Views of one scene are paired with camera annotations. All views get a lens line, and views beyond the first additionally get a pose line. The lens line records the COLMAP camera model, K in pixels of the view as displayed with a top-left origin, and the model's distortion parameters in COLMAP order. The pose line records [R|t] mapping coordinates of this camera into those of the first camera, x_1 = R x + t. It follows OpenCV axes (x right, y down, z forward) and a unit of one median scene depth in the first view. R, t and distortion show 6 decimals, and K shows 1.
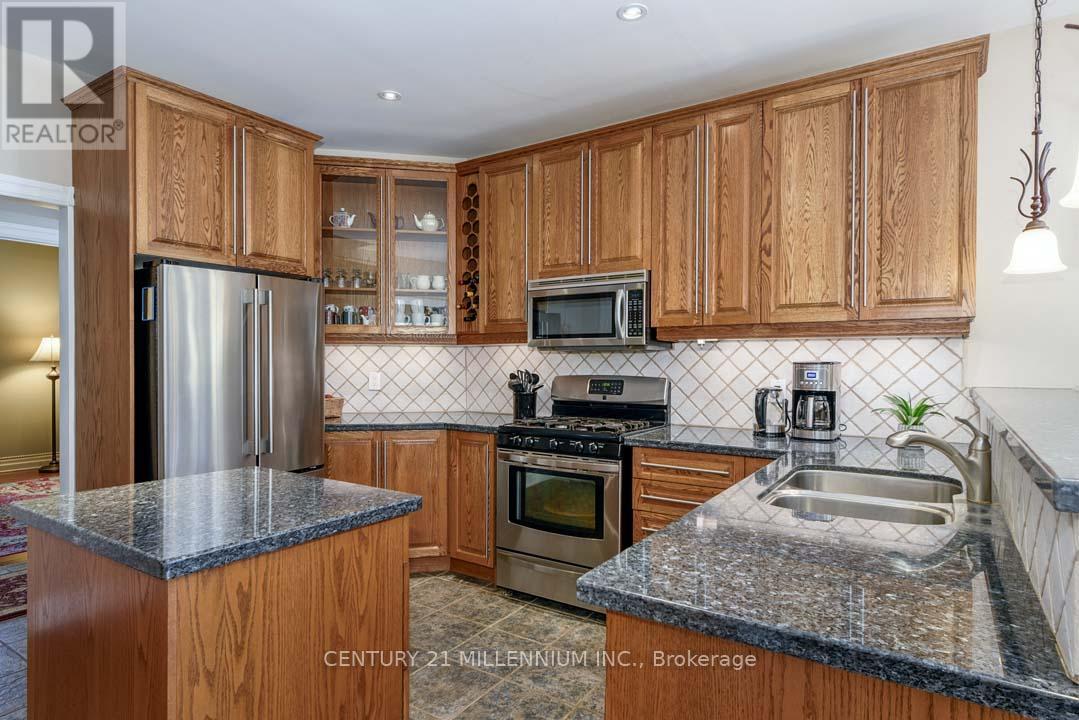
lens RADIAL K [[601.6, 0, 542.8], [0, 601.6, 364.4], [0, 0, 1]] dist [0.001212, -0.000285]
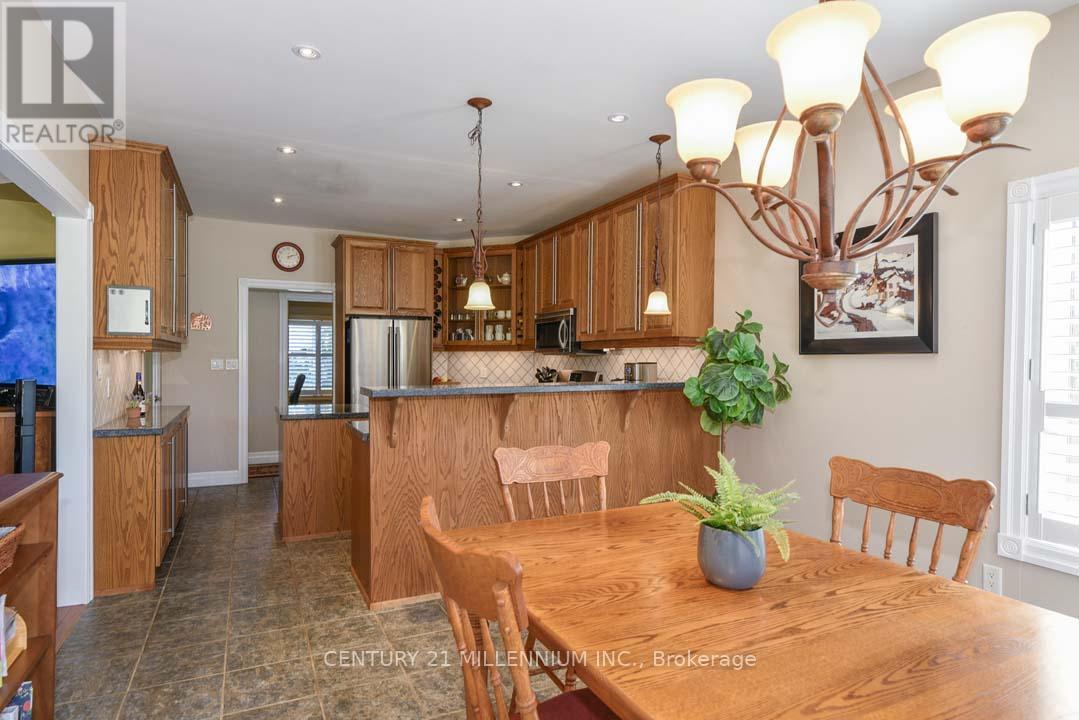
lens RADIAL K [[601.6, 0, 542.8], [0, 601.6, 364.4], [0, 0, 1]] dist [0.001212, -0.000285]
pose [[0.865818, 0.004494, -0.500338, 0.924459], [-0.002419, 0.999986, 0.004796, -0.005652], [0.500353, -0.002942, 0.865817, -0.499148]]
